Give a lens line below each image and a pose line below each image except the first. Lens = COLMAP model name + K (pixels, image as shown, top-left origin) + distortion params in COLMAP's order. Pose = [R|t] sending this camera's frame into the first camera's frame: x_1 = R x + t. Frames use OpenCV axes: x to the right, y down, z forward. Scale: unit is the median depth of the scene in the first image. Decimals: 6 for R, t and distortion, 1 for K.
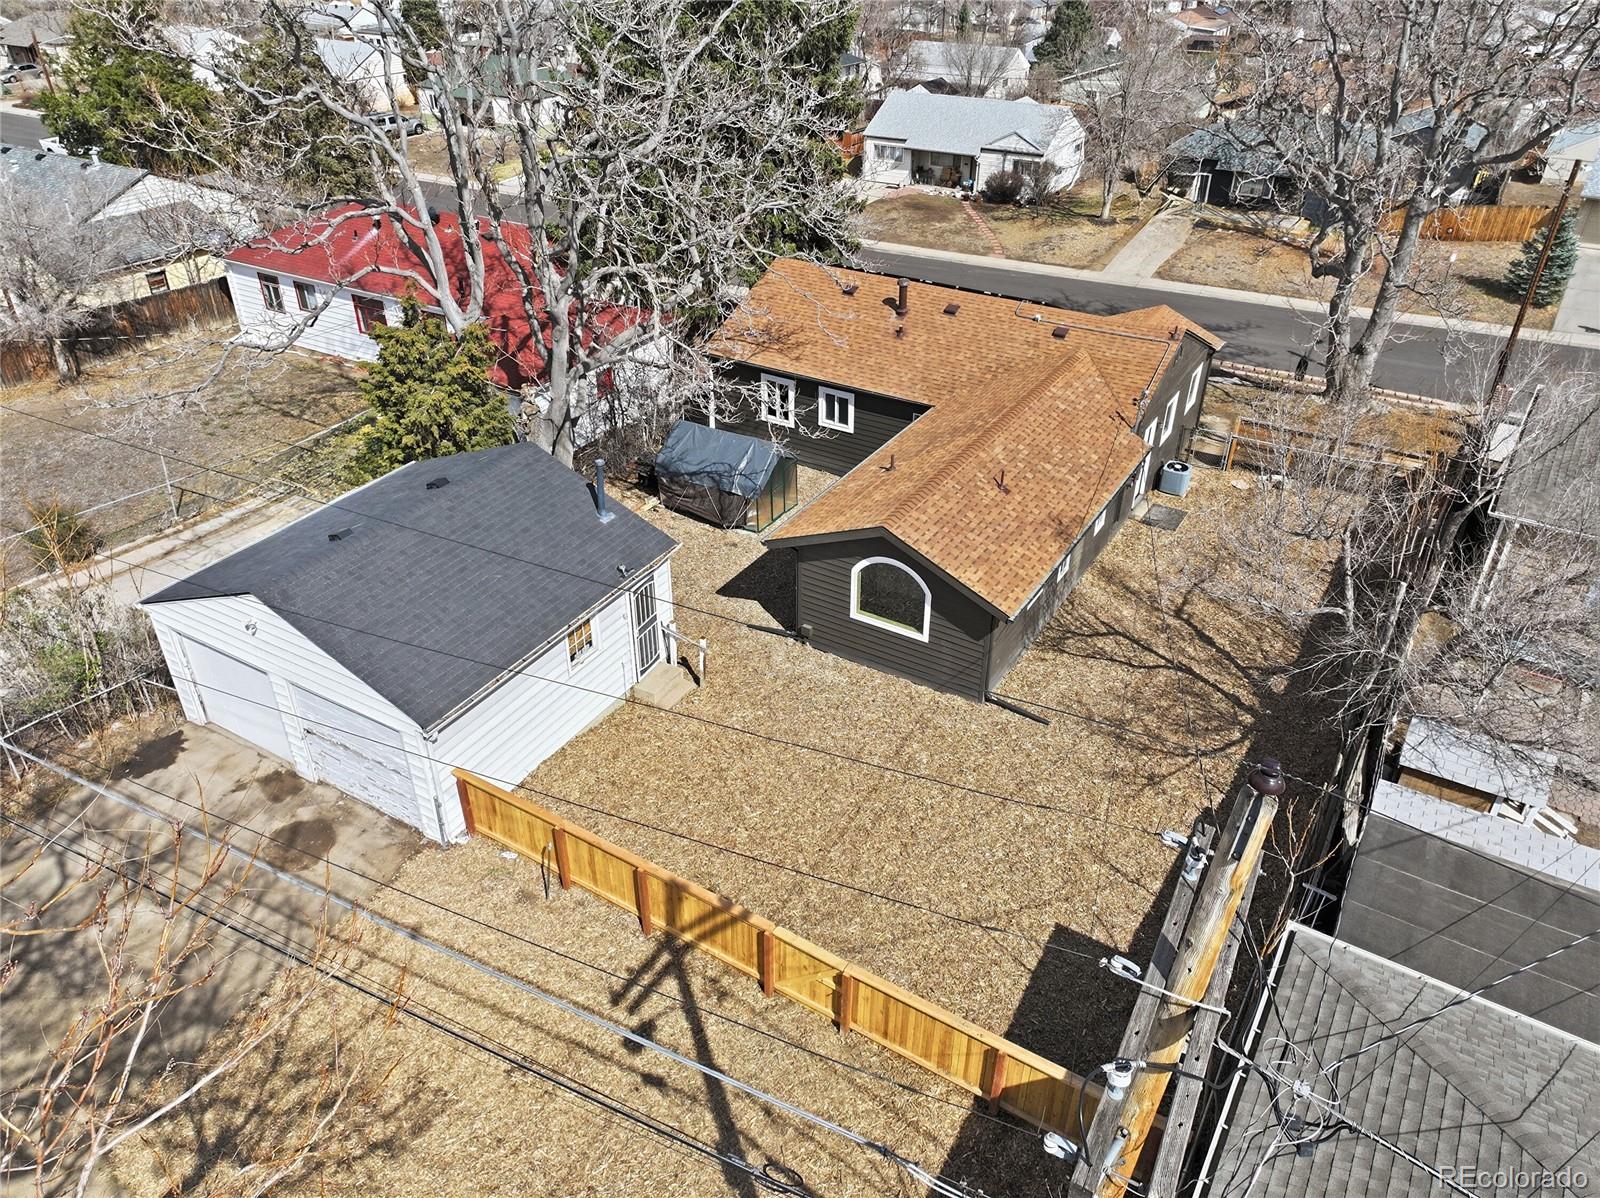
lens RADIAL K [[1116.7, 0, 800.0], [0, 1116.7, 599.0], [0, 0, 1]] dist [0.000342, 0.022760]
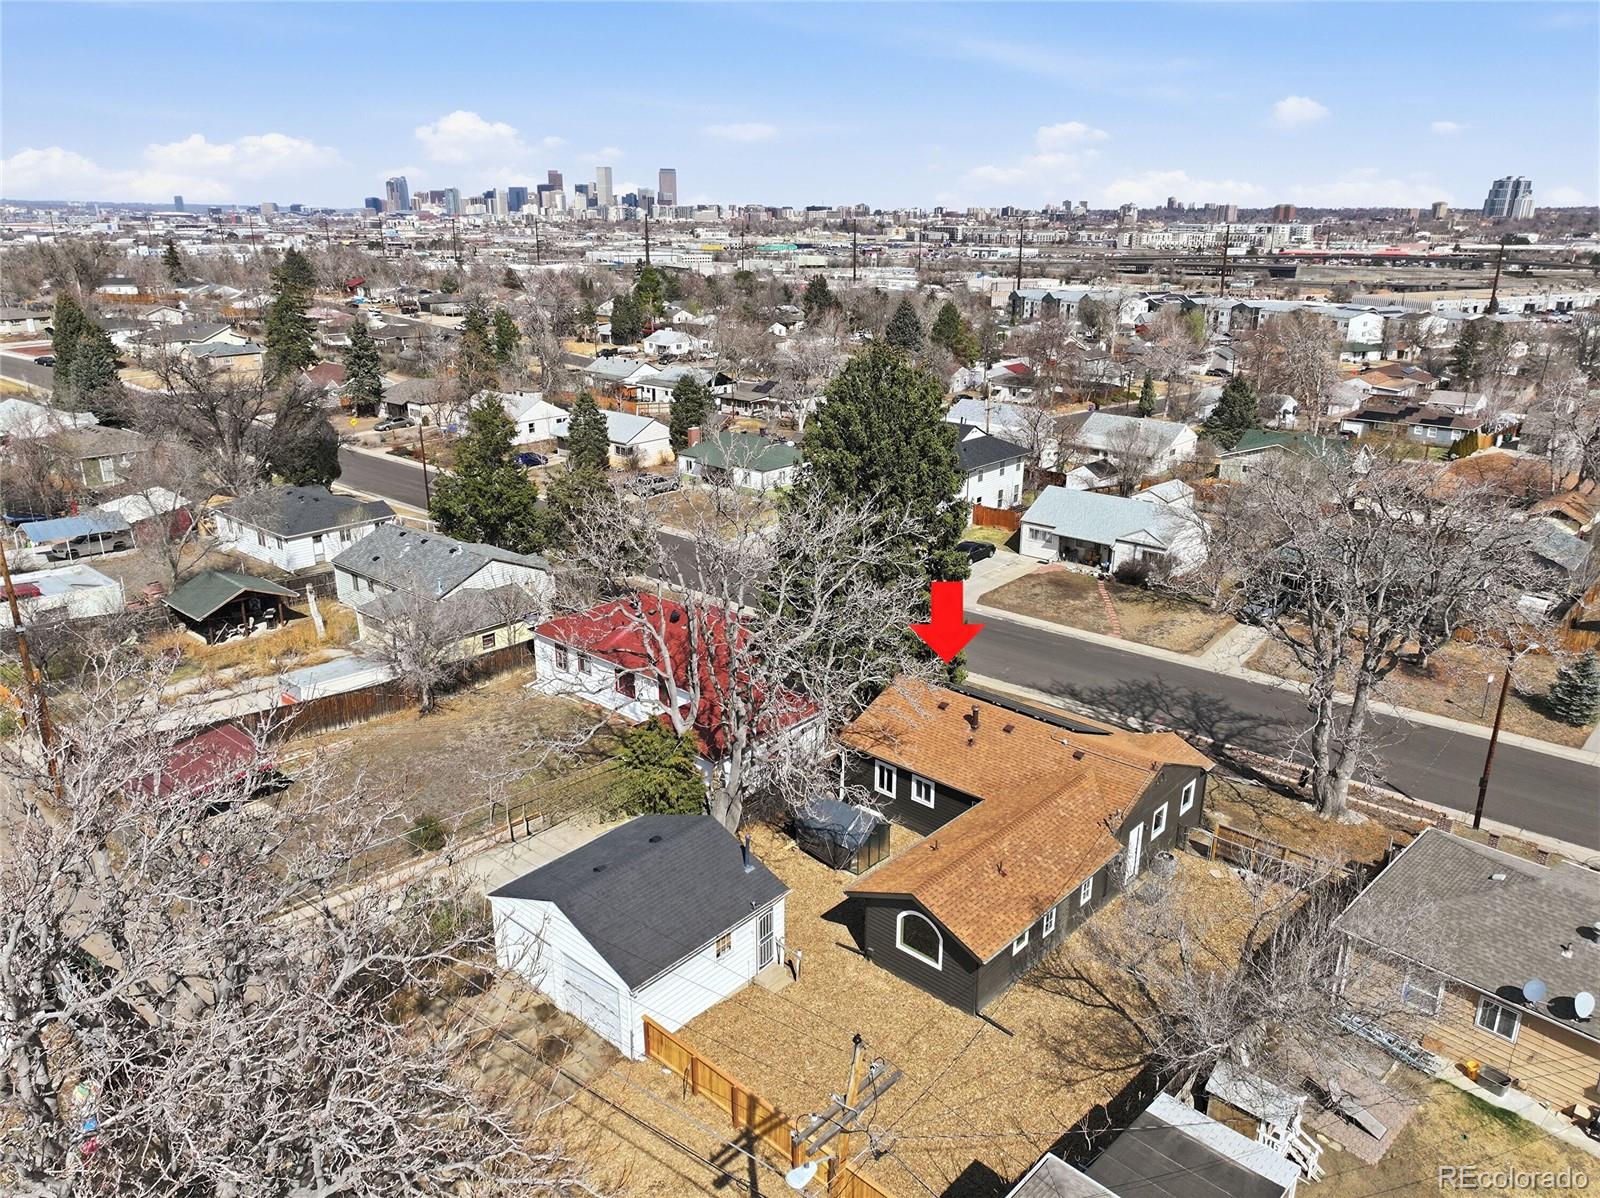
lens RADIAL K [[1116.7, 0, 800.0], [0, 1116.7, 599.0], [0, 0, 1]] dist [0.000342, 0.022760]
pose [[0.980656, 0.061417, -0.185853, 0.154751], [-0.104114, 0.967707, -0.229572, -0.073070], [0.165752, 0.244481, 0.955382, -0.564788]]
